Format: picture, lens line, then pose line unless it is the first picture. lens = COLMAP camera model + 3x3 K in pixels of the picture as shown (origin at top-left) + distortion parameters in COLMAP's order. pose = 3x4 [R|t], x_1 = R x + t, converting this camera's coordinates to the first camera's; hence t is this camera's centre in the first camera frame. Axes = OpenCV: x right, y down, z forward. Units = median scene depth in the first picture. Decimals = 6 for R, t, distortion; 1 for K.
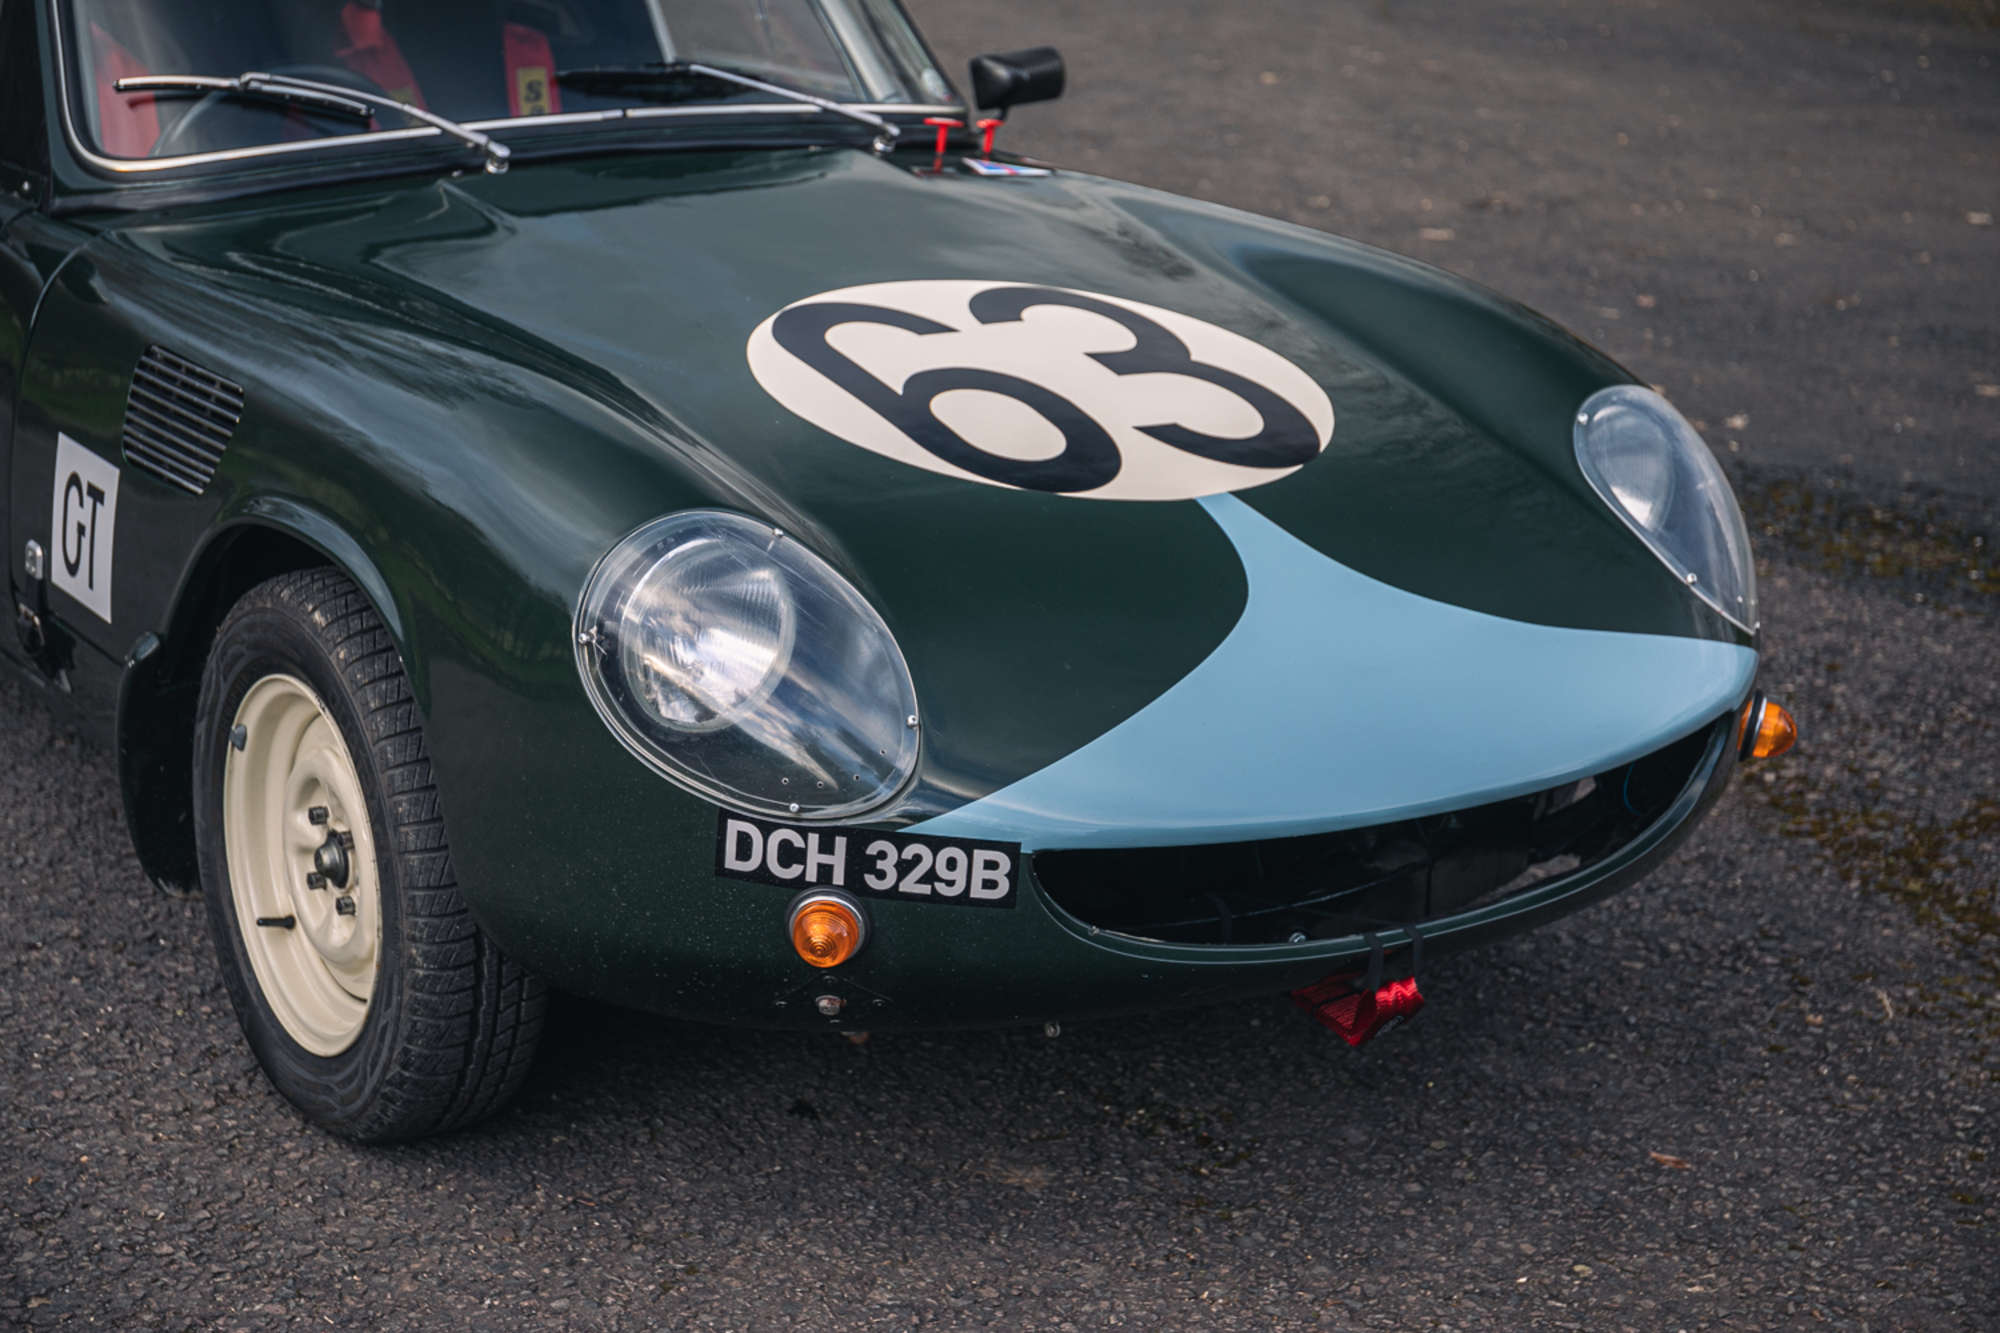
lens RADIAL K [[3791.9, 0, 992.3], [0, 3791.9, 657.6], [0, 0, 1]] dist [0.163364, 0.000000]
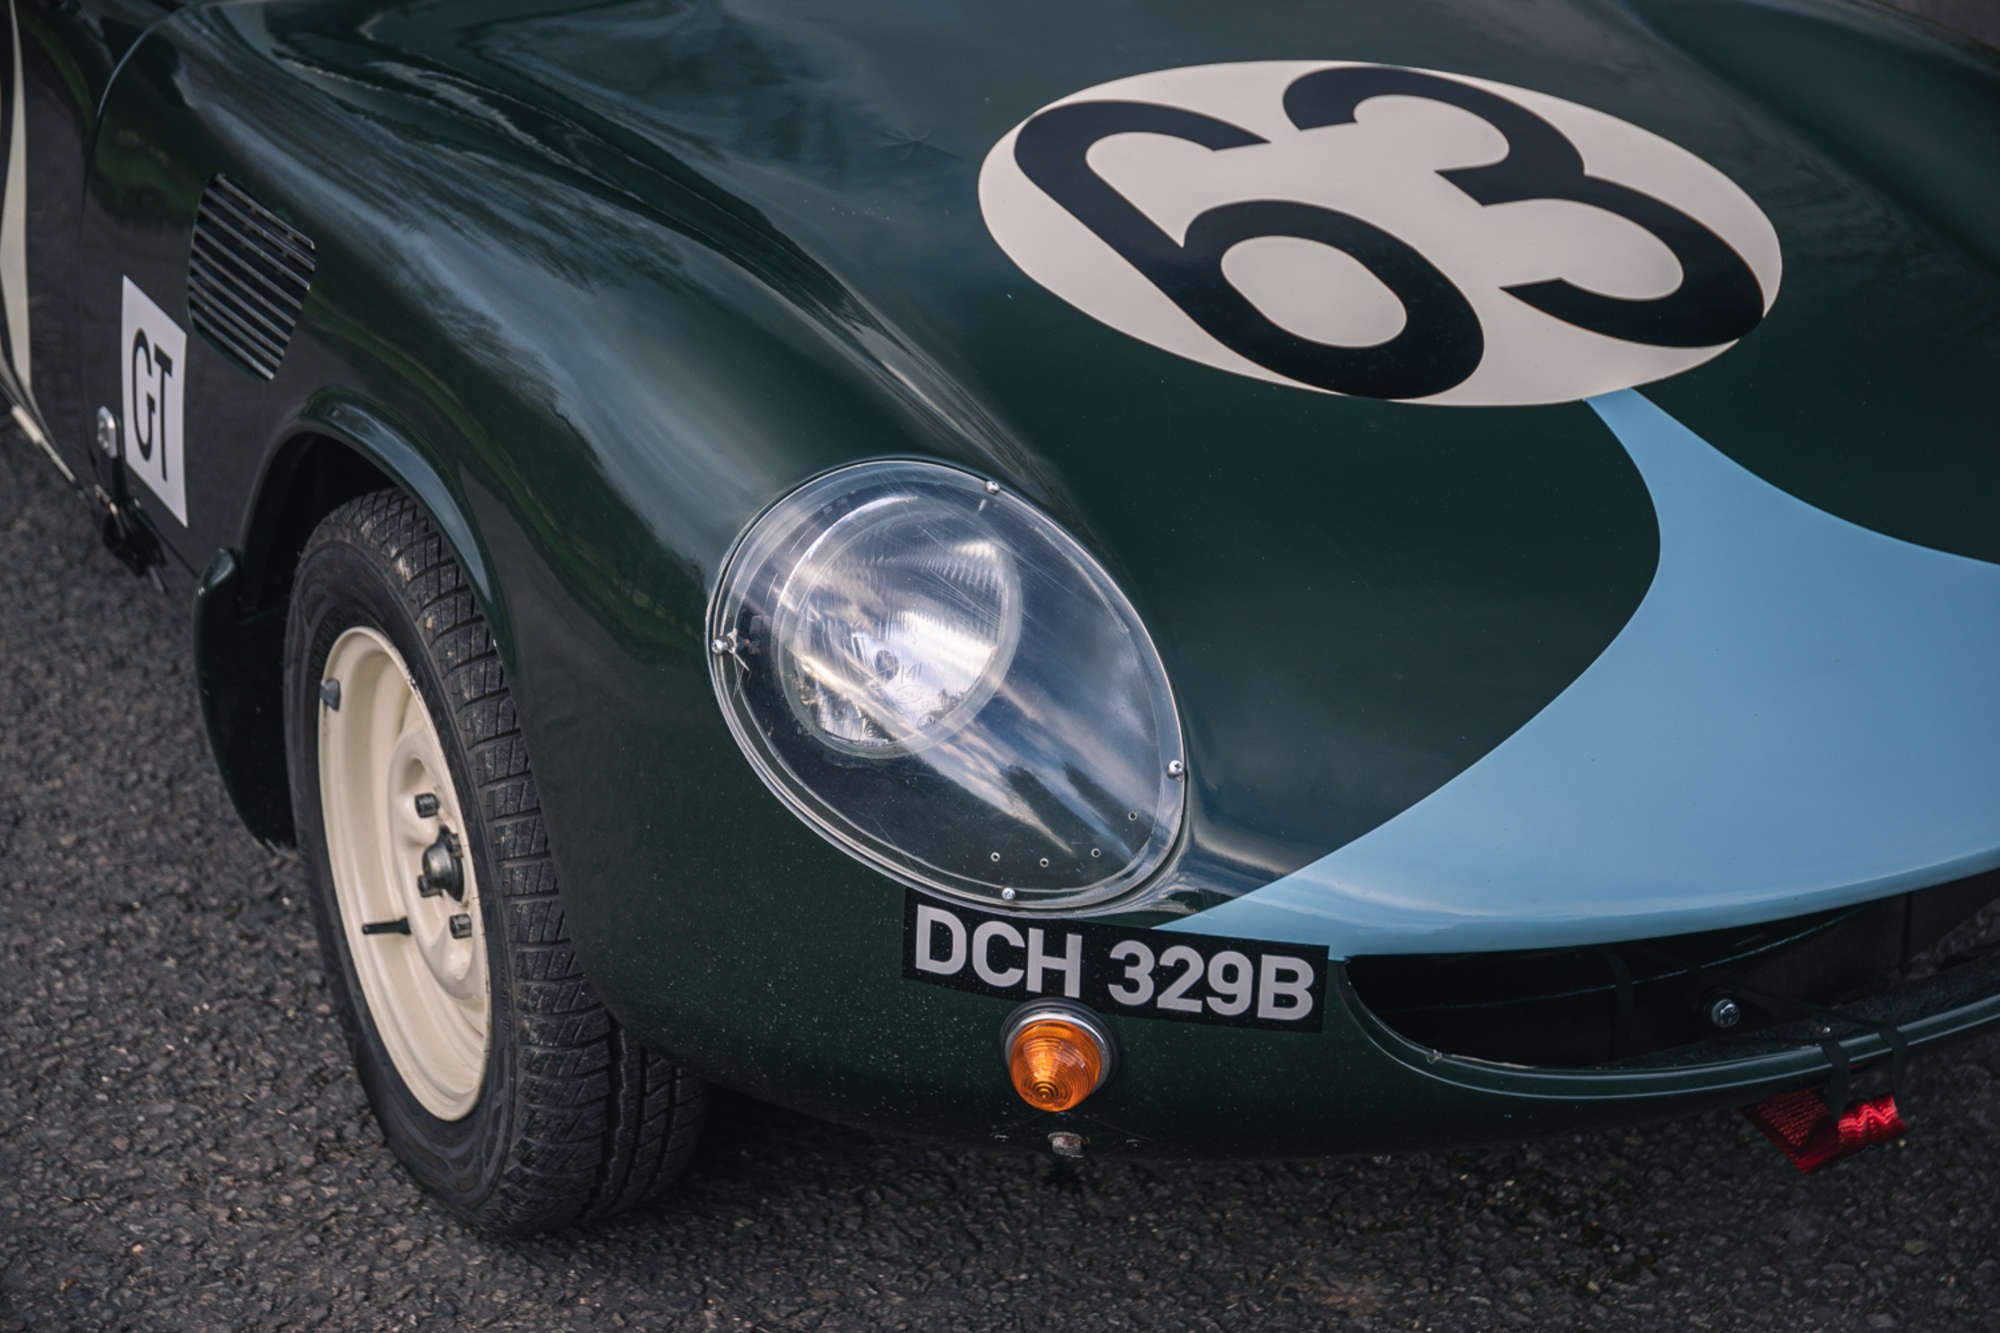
lens RADIAL K [[3791.9, 0, 1000.8], [0, 3791.9, 660.8], [0, 0, 1]] dist [0.163364, 0.000000]
pose [[0.994850, 0.001605, -0.101350, 0.015827], [0.009133, 0.994388, 0.105399, -0.067629], [0.100950, -0.105782, 0.989252, 0.258489]]
